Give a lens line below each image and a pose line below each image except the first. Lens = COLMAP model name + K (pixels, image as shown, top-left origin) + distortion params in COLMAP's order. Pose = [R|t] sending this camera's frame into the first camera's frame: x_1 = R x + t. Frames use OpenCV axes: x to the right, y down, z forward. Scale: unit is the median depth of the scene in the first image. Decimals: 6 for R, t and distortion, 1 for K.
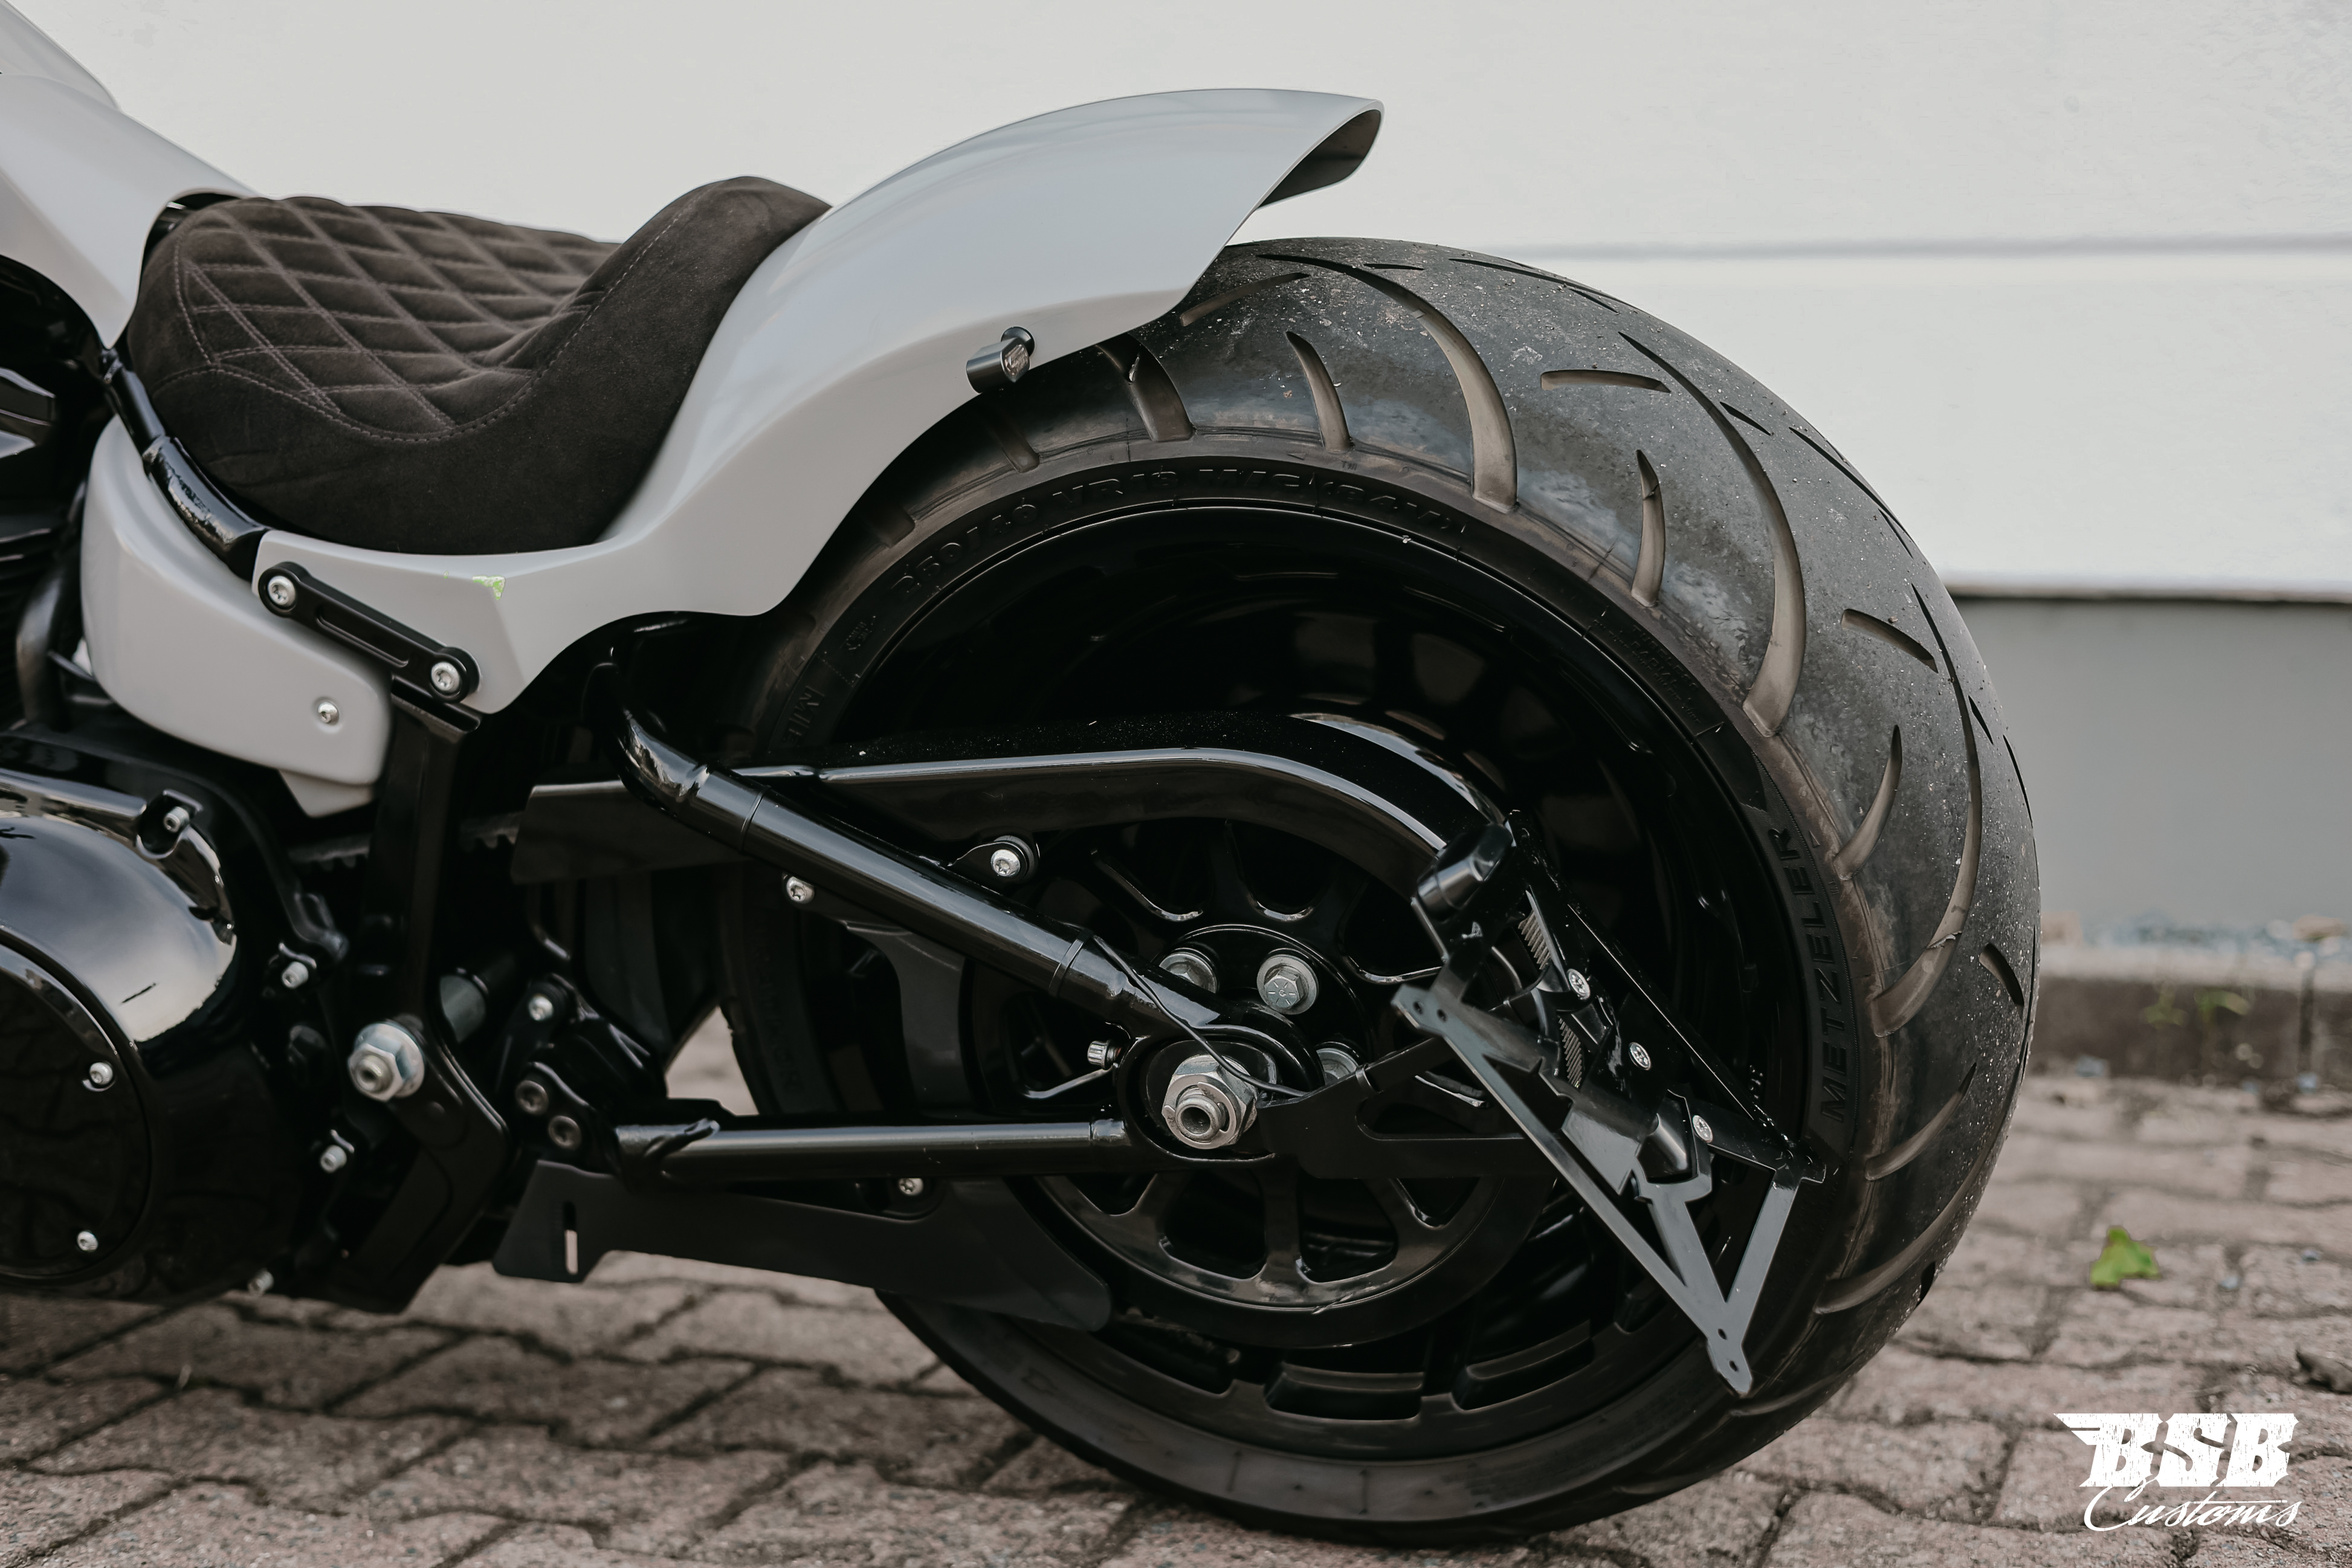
lens RADIAL K [[3417.5, 0, 1176.5], [0, 3417.5, 790.5], [0, 0, 1]] dist [0.019892, -0.105249]
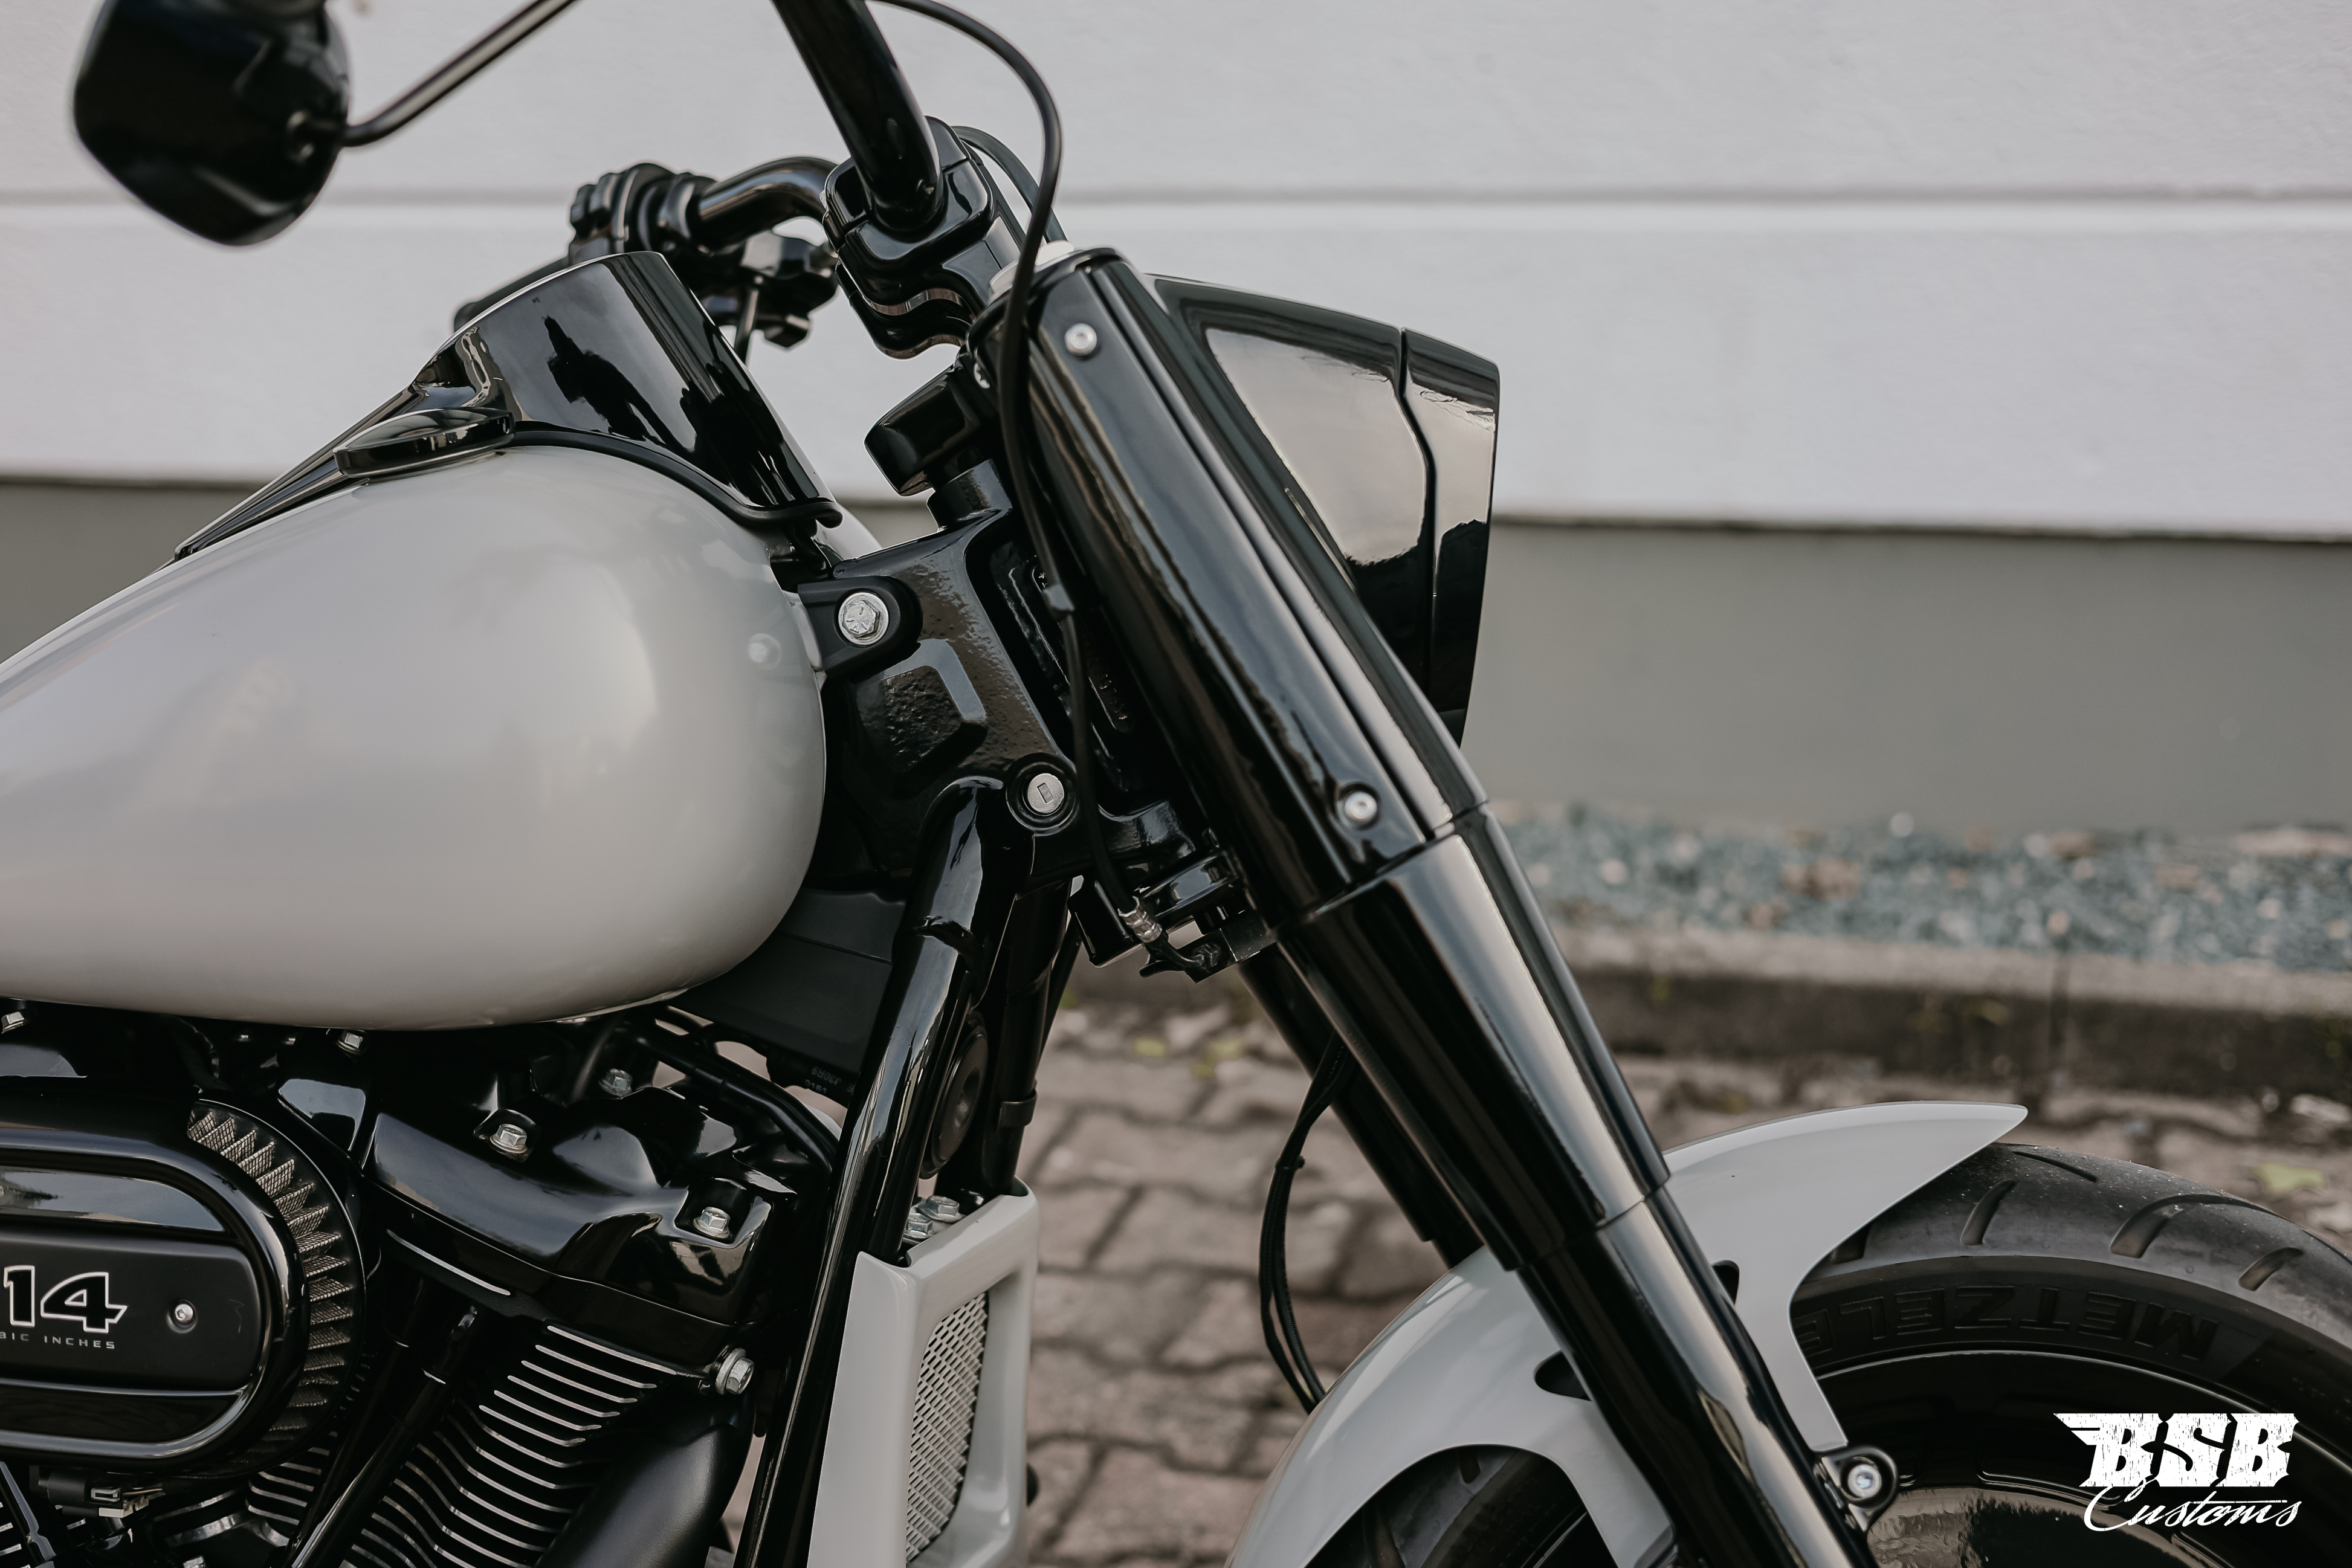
lens RADIAL K [[3417.8, 0, 1173.1], [0, 3417.8, 789.1], [0, 0, 1]] dist [0.013841, -0.171198]
pose [[0.997038, -0.056201, 0.052506, -0.010111], [0.045821, 0.982346, 0.181374, -0.378362], [-0.061773, -0.178431, 0.982011, -0.079912]]
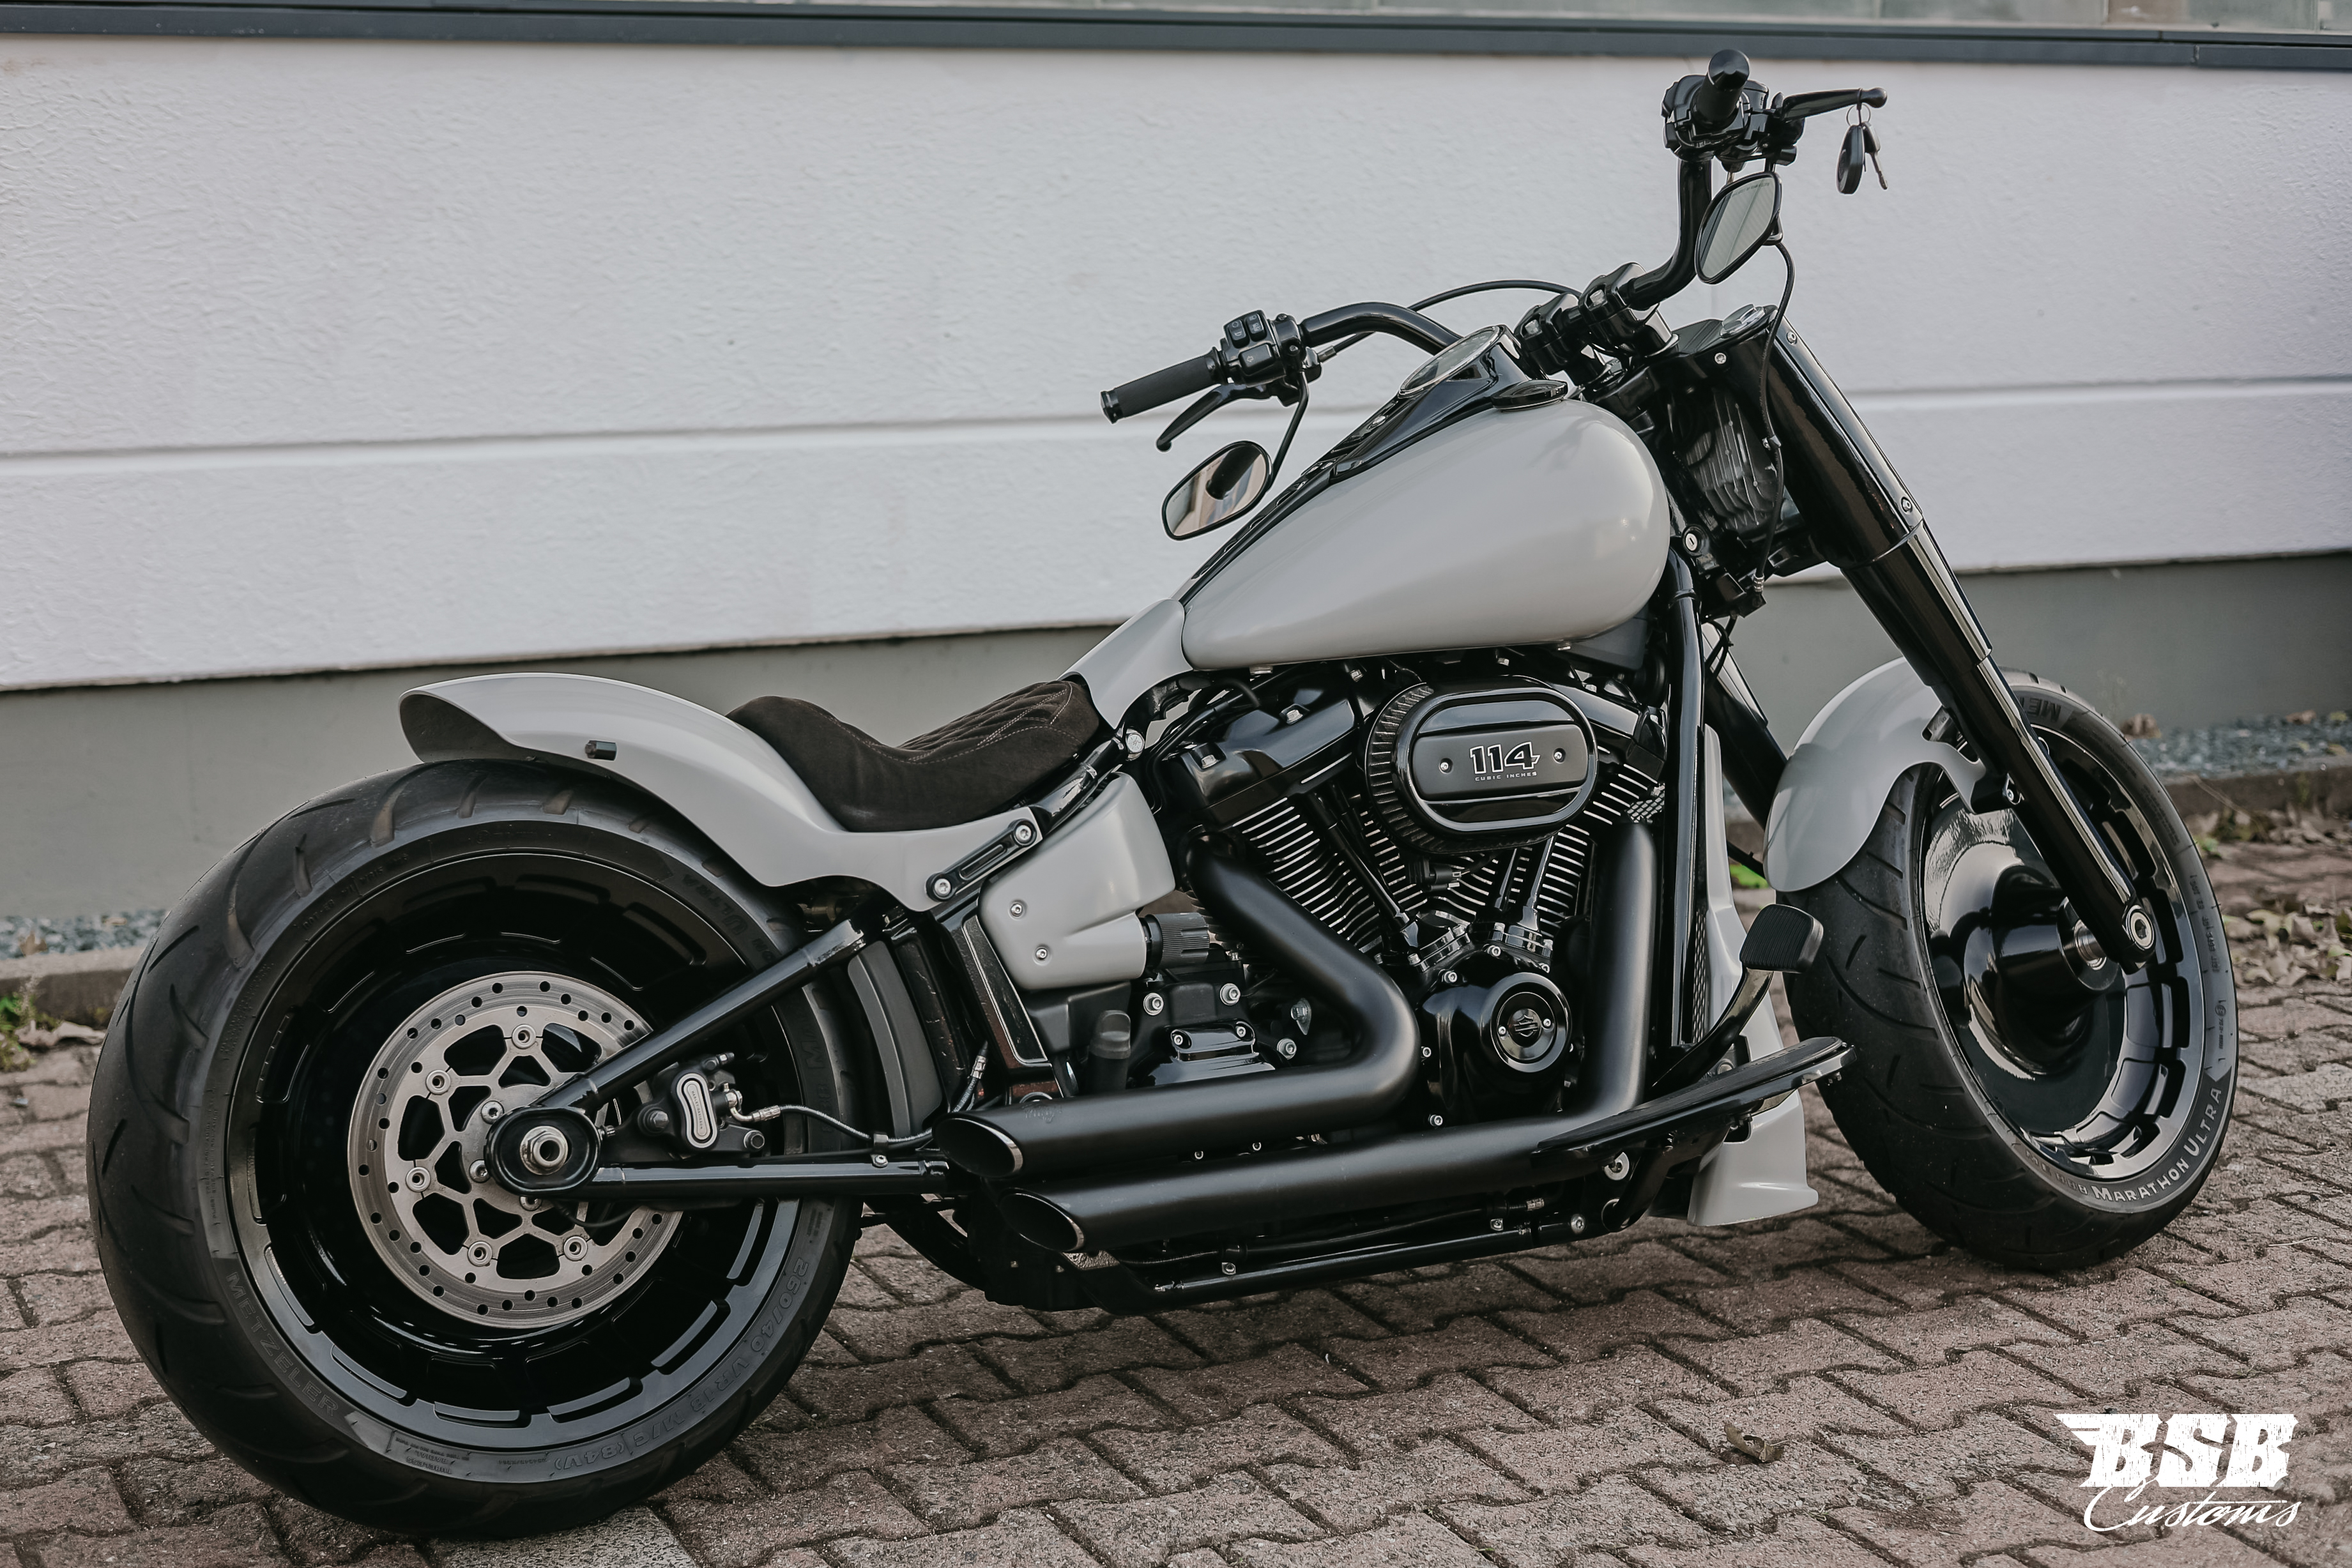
lens RADIAL K [[3518.6, 0, 1079.1], [0, 3518.6, 820.8], [0, 0, 1]] dist [0.033666, -0.145988]
pose [[0.718162, -0.135546, 0.682548, -1.817883], [0.081935, 0.990494, 0.110491, -0.318394], [-0.691036, -0.023426, 0.722441, -0.537692]]
